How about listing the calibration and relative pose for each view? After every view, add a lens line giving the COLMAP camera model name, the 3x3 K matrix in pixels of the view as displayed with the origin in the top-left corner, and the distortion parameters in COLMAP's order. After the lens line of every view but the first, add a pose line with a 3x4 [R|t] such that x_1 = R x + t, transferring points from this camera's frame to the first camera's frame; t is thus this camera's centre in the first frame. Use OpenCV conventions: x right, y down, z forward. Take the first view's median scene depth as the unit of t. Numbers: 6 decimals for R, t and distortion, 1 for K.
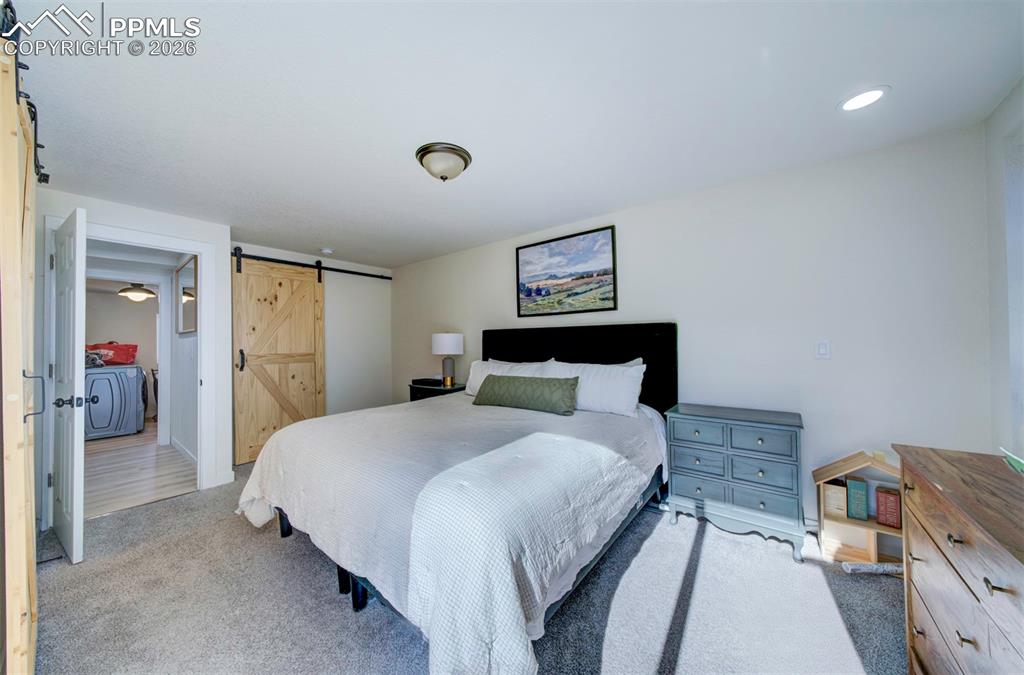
lens RADIAL K [[346.4, 0, 519.9], [0, 346.4, 340.5], [0, 0, 1]] dist [-0.011992, 0.000439]
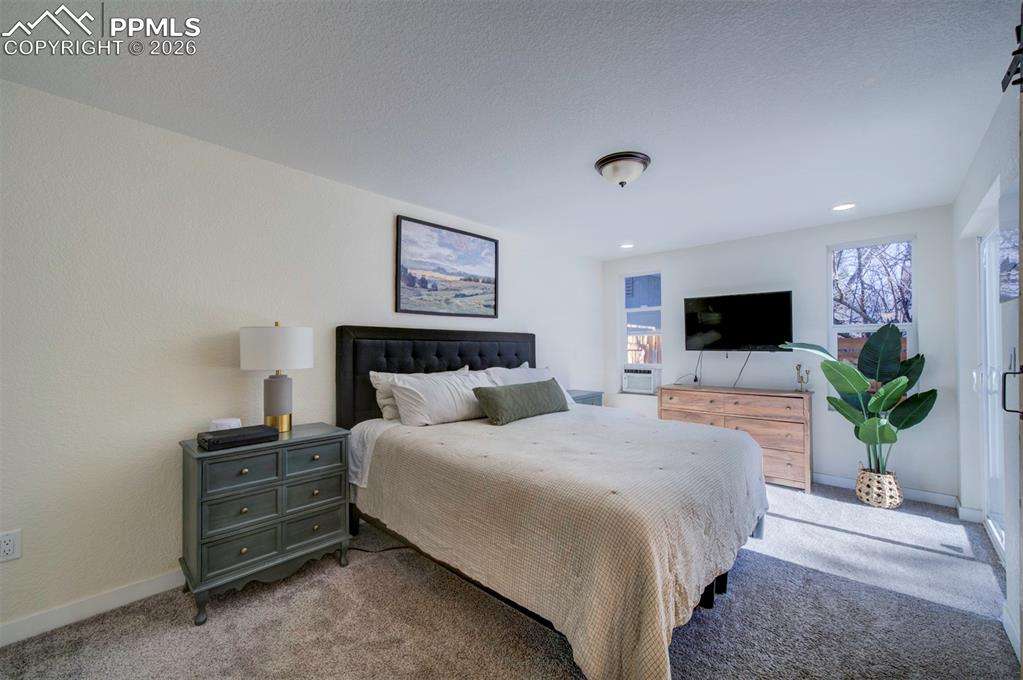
lens RADIAL K [[411.2, 0, 520.4], [0, 411.2, 345.3], [0, 0, 1]] dist [-0.014341, 0.001776]
pose [[0.101289, 0.015146, 0.994742, -0.878720], [-0.003497, 0.999883, -0.014868, 0.013982], [-0.994851, -0.001973, 0.101330, 0.703029]]
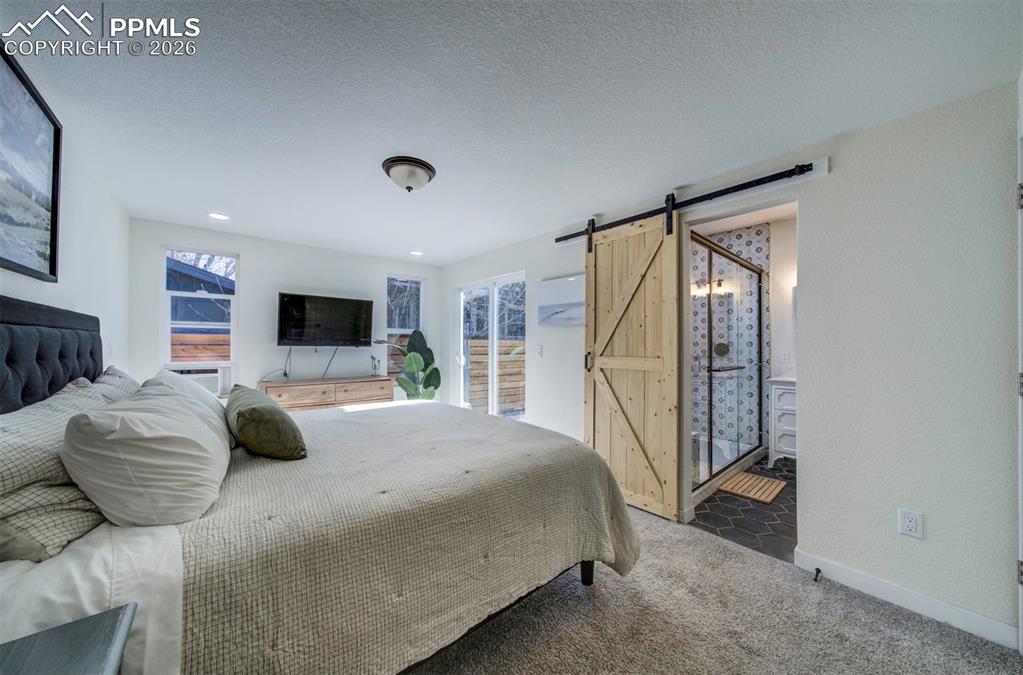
lens RADIAL K [[346.0, 0, 499.8], [0, 346.0, 343.3], [0, 0, 1]] dist [-0.011992, 0.000439]
pose [[-0.967993, 0.003074, 0.250960, -0.465379], [0.000825, 0.999959, -0.009067, 0.011626], [-0.250978, -0.008570, -0.967955, 1.180238]]
